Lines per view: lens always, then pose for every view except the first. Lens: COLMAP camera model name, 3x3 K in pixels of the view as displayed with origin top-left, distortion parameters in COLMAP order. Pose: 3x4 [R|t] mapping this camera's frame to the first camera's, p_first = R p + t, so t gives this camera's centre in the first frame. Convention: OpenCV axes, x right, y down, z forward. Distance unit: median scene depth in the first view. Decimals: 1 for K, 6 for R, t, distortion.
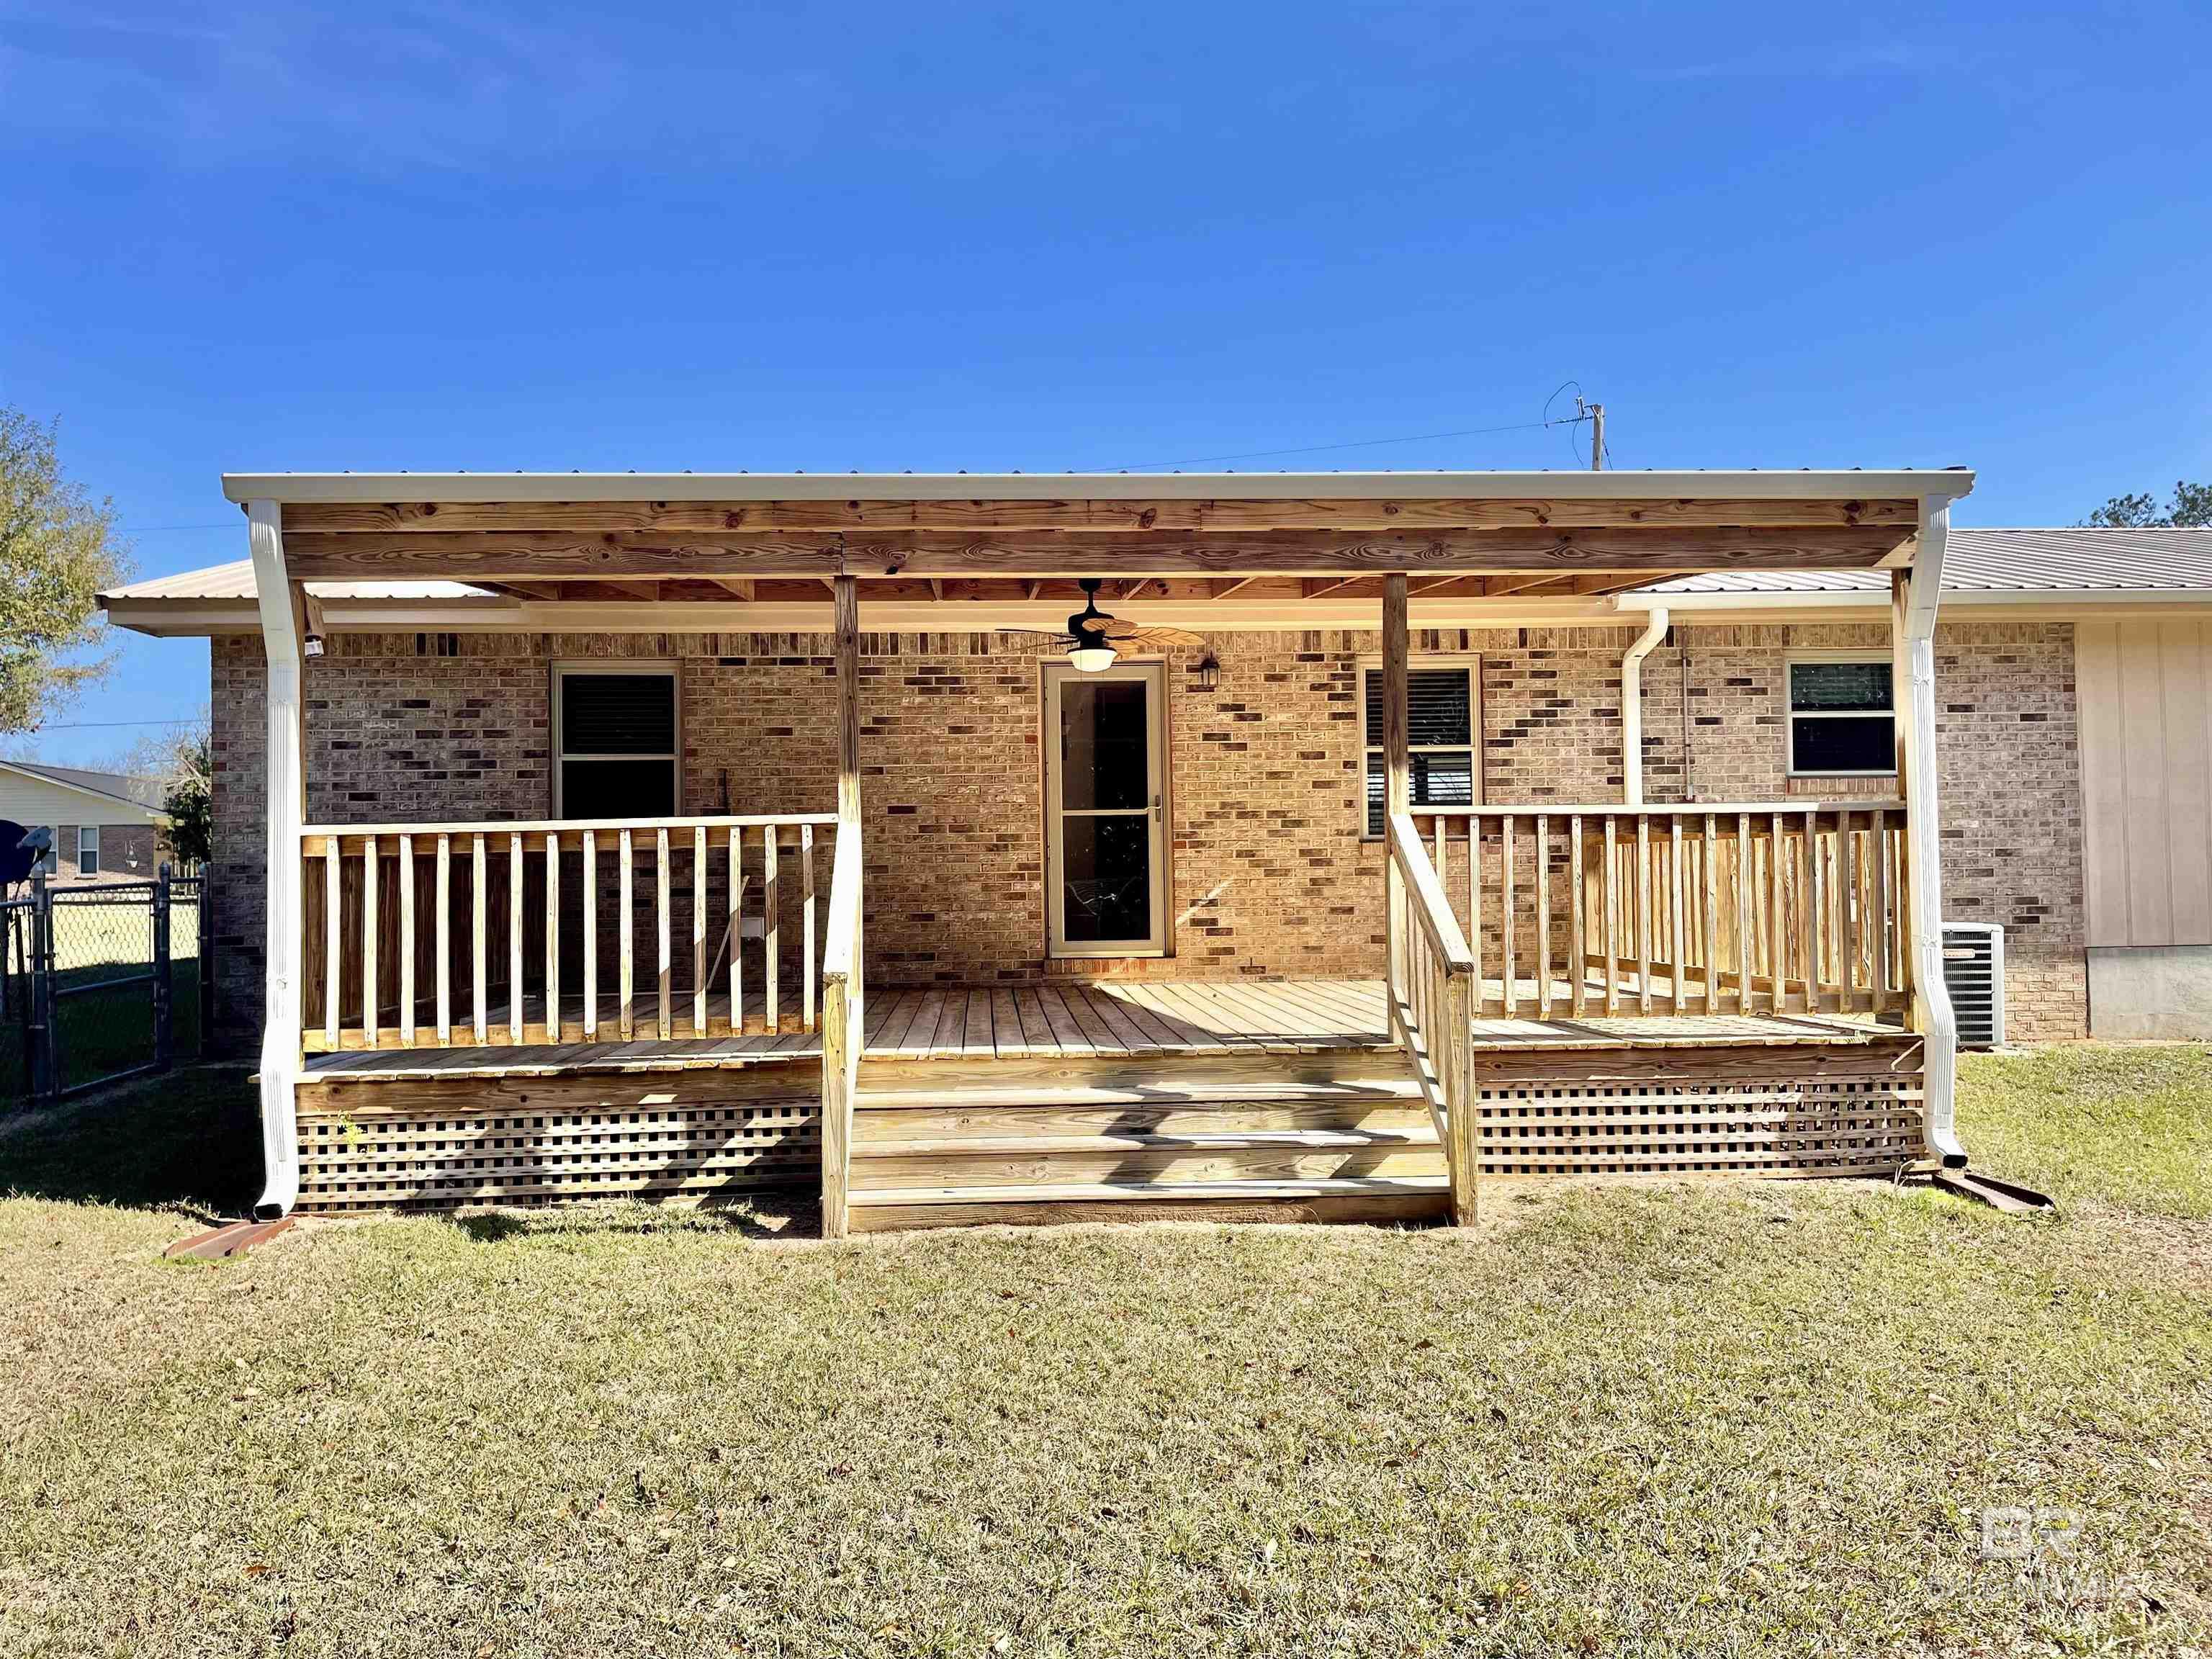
lens RADIAL K [[1690.5, 0, 1106.0], [0, 1690.5, 829.5], [0, 0, 1]] dist [0.124665, -0.187430]
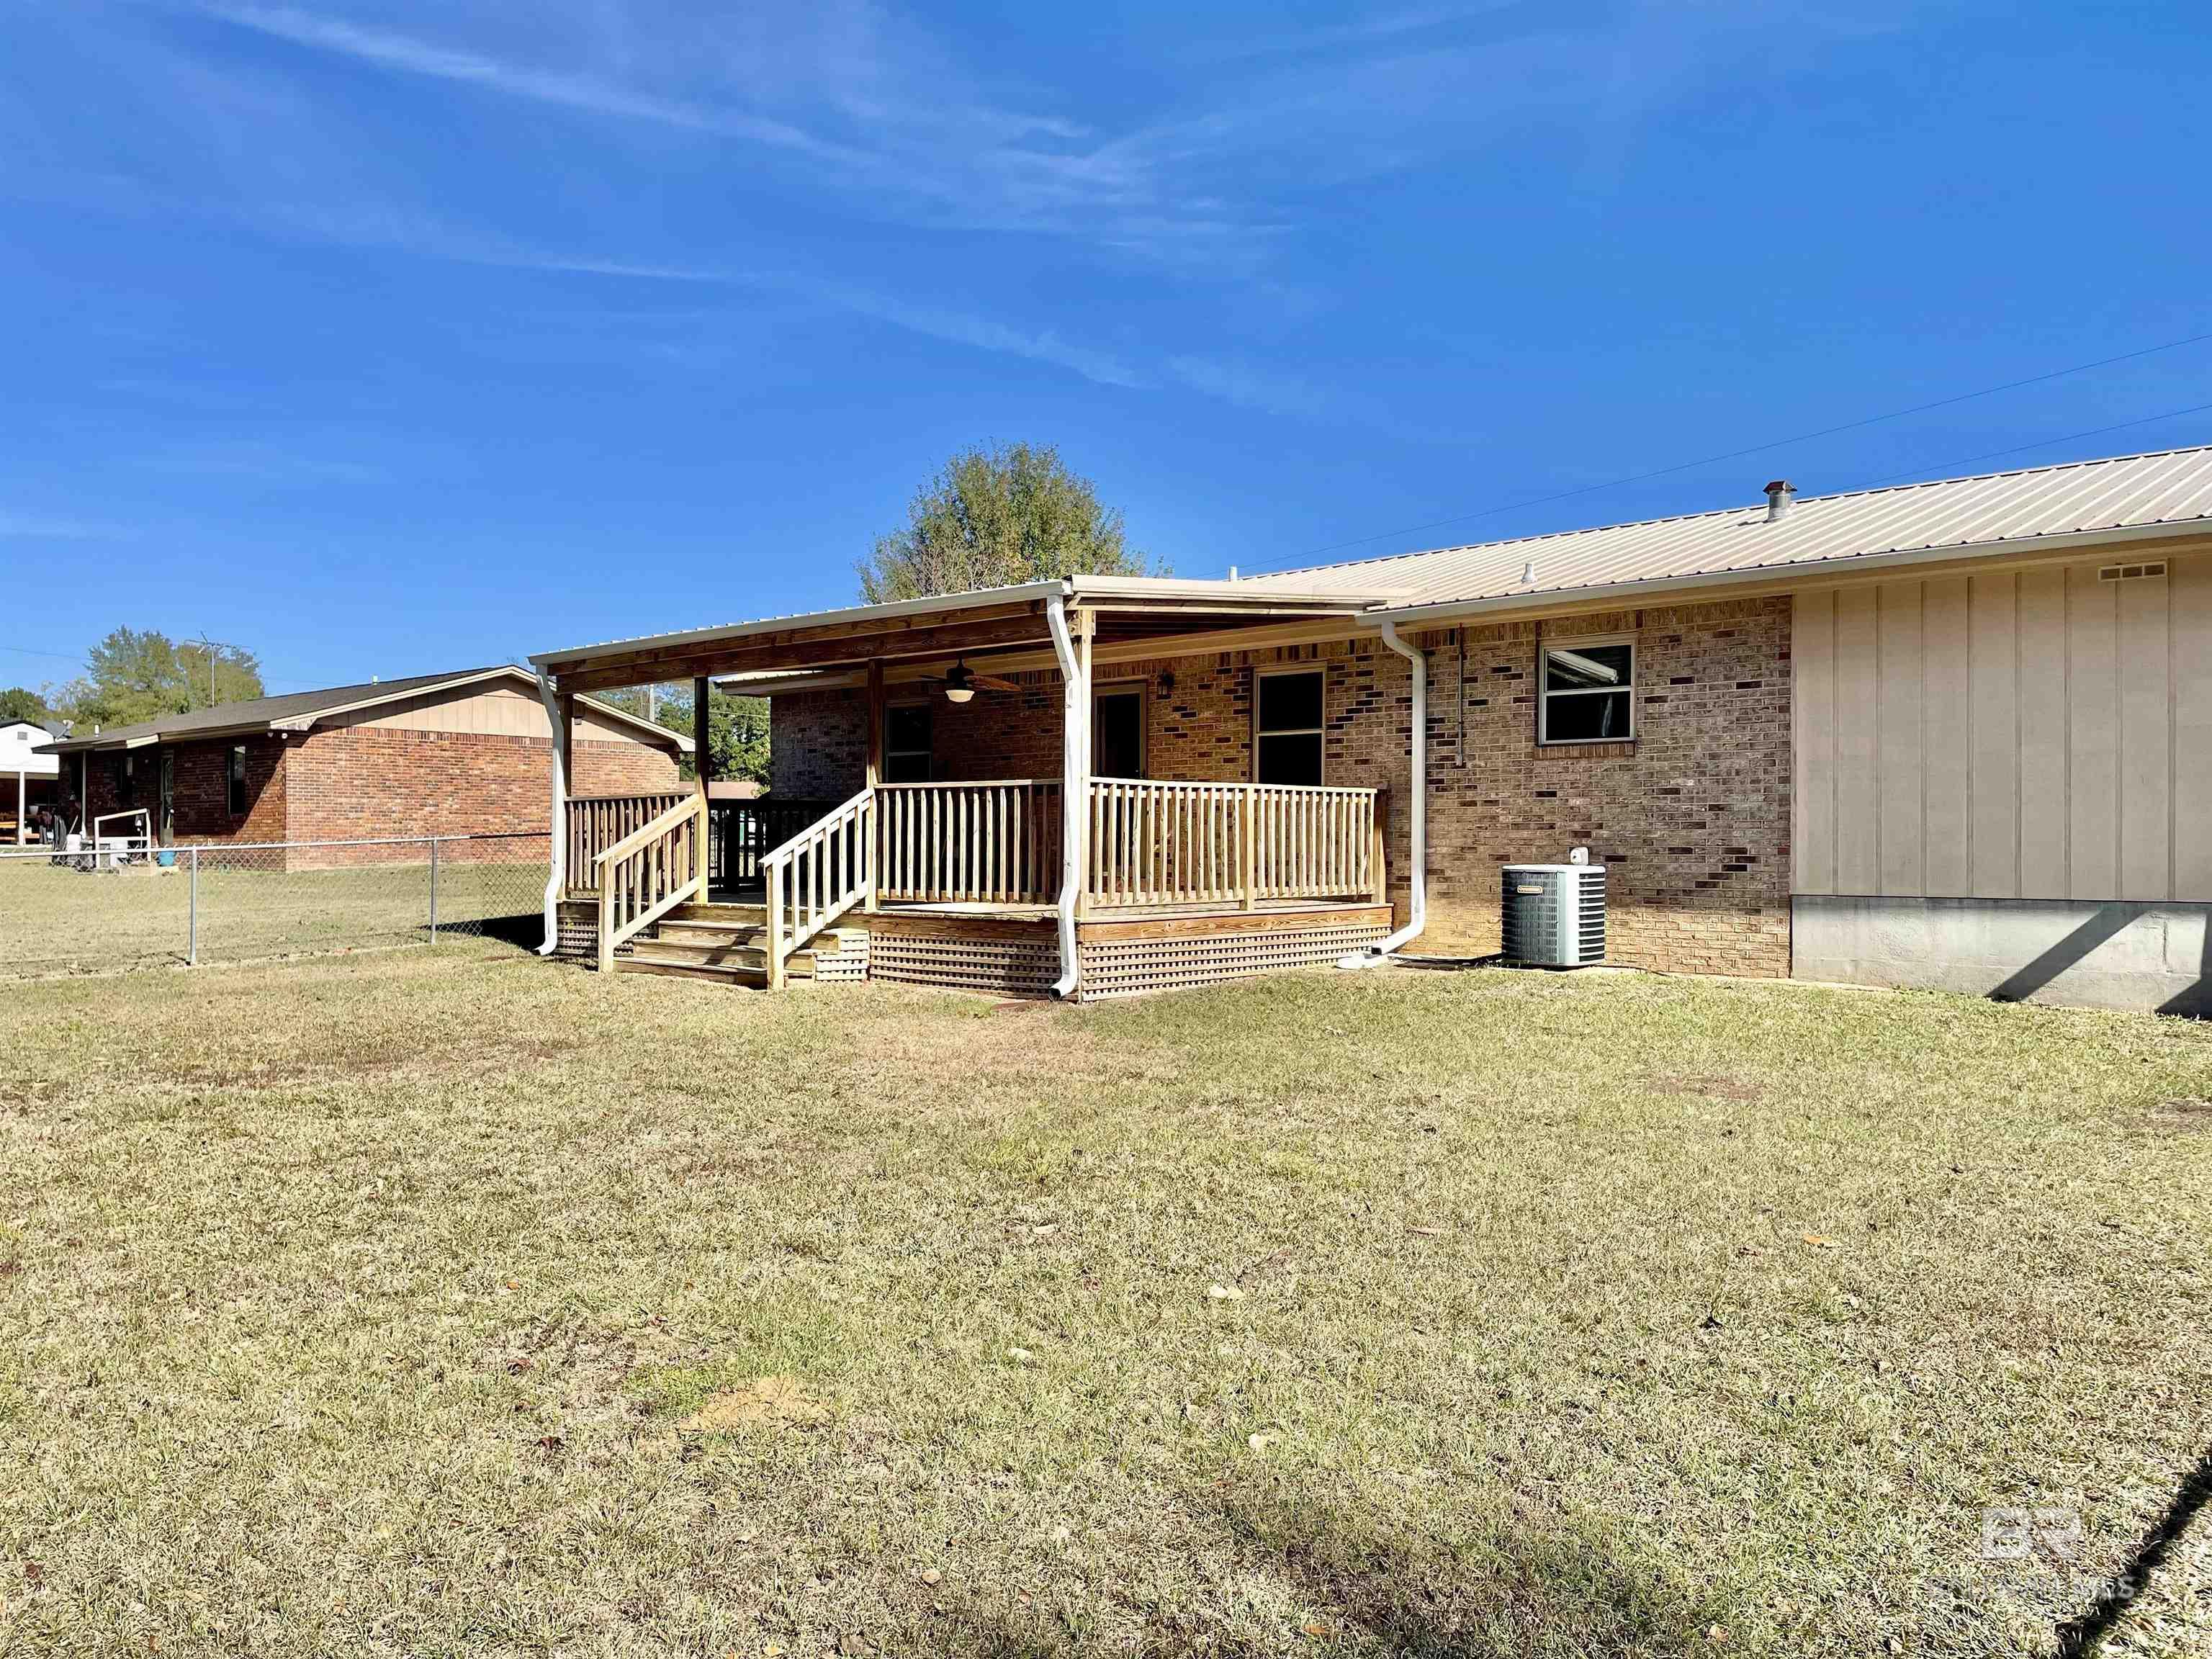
lens RADIAL K [[1661.5, 0, 1095.6], [0, 1661.5, 836.9], [0, 0, 1]] dist [0.101639, -0.129557]
pose [[0.691614, 0.012921, -0.722152, 1.041606], [0.008310, 0.999631, 0.025844, 0.000855], [0.722220, -0.023875, 0.691252, -0.048821]]
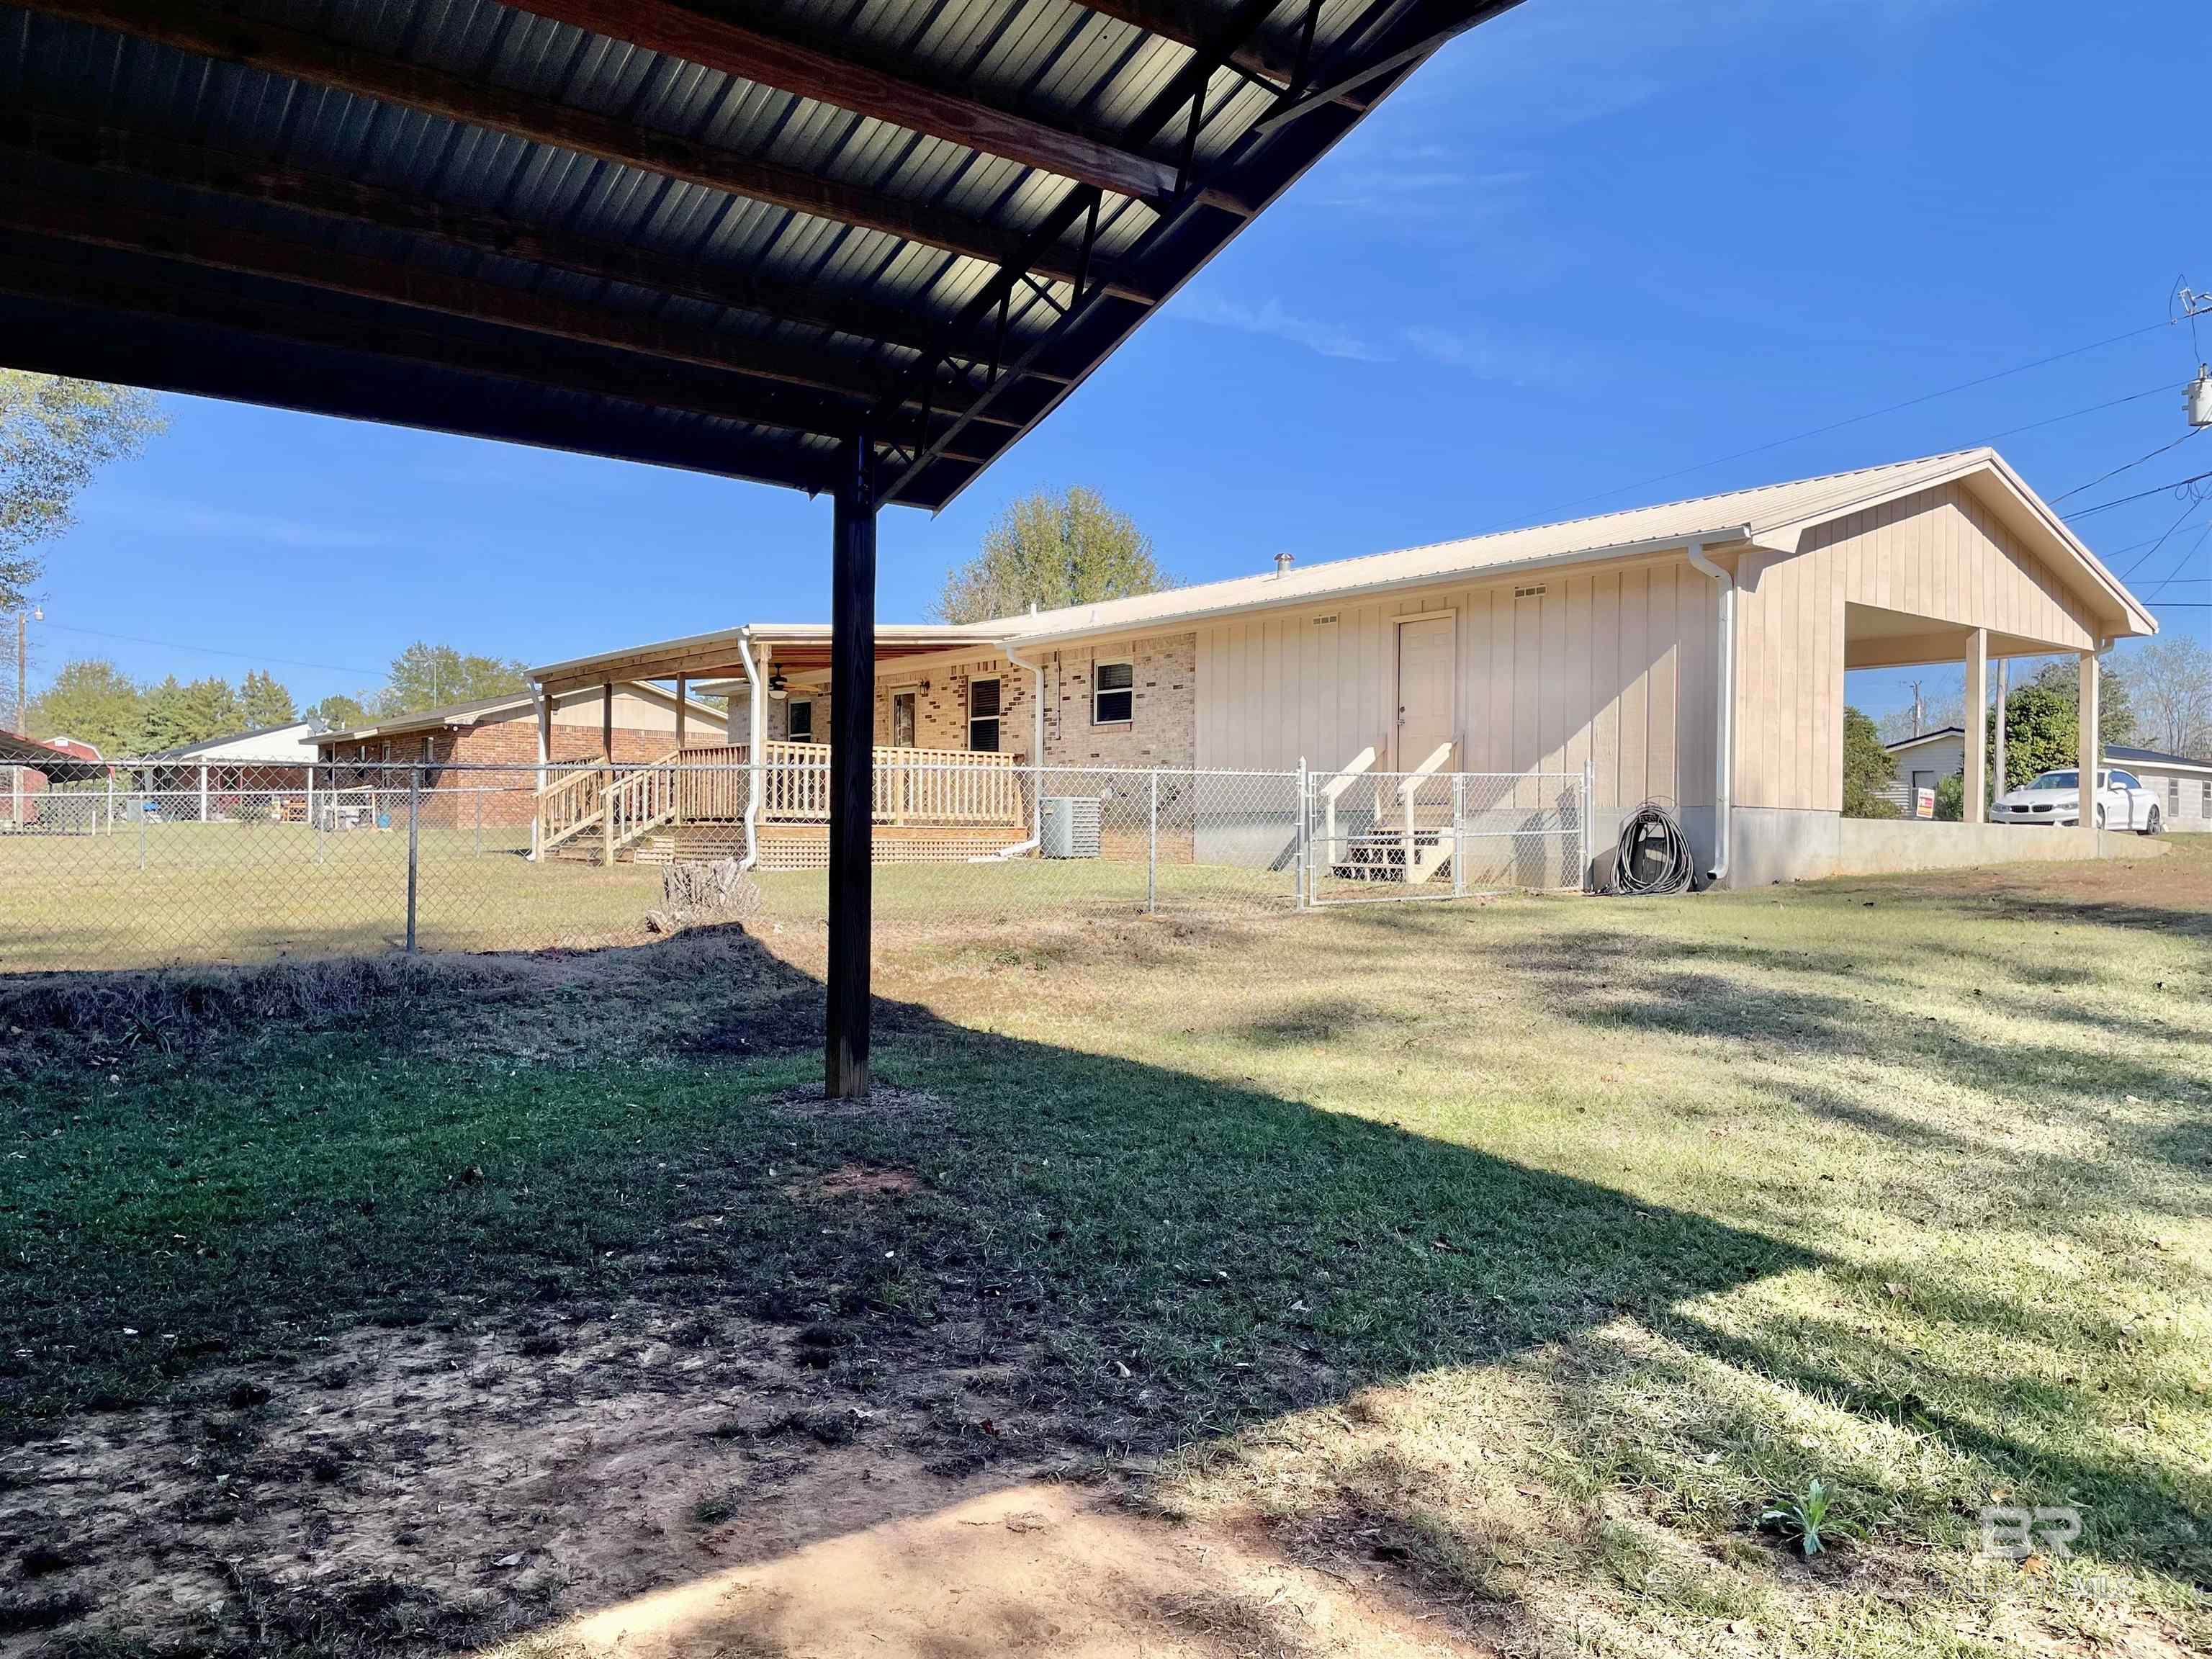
lens RADIAL K [[1690.5, 0, 1106.0], [0, 1690.5, 829.5], [0, 0, 1]] dist [0.124665, -0.187430]
pose [[0.567539, 0.011992, -0.823259, 1.974433], [0.004173, 0.999839, 0.017441, 0.053455], [0.823336, -0.013334, 0.567398, -0.064644]]
